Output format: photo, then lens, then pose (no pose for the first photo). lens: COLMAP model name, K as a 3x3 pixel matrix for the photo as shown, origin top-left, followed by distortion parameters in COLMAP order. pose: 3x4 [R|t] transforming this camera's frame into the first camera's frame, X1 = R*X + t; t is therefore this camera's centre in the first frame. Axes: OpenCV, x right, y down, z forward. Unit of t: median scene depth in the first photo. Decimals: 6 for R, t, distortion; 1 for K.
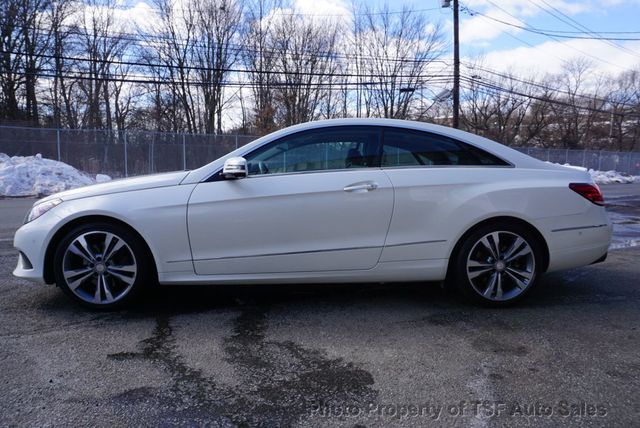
lens RADIAL K [[420.7, 0, 303.8], [0, 420.7, 215.1], [0, 0, 1]] dist [0.001608, 0.000752]
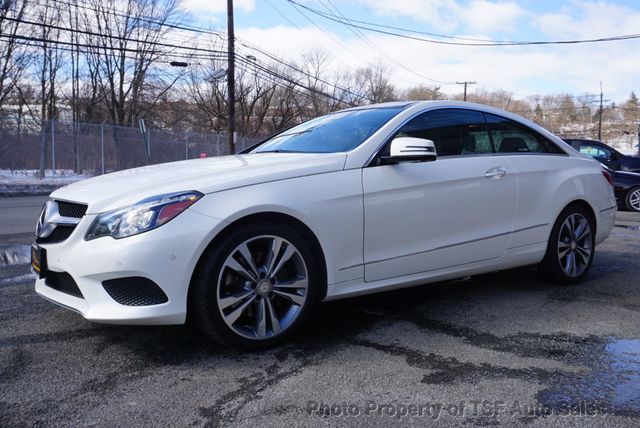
lens RADIAL K [[542.1, 0, 320.0], [0, 542.1, 214.0], [0, 0, 1]] dist [0.006115, 0.004498]
pose [[0.820958, -0.040895, 0.569522, -0.914868], [0.053287, 0.998566, -0.005109, 0.012883], [-0.568497, 0.034542, 0.821960, 0.204150]]
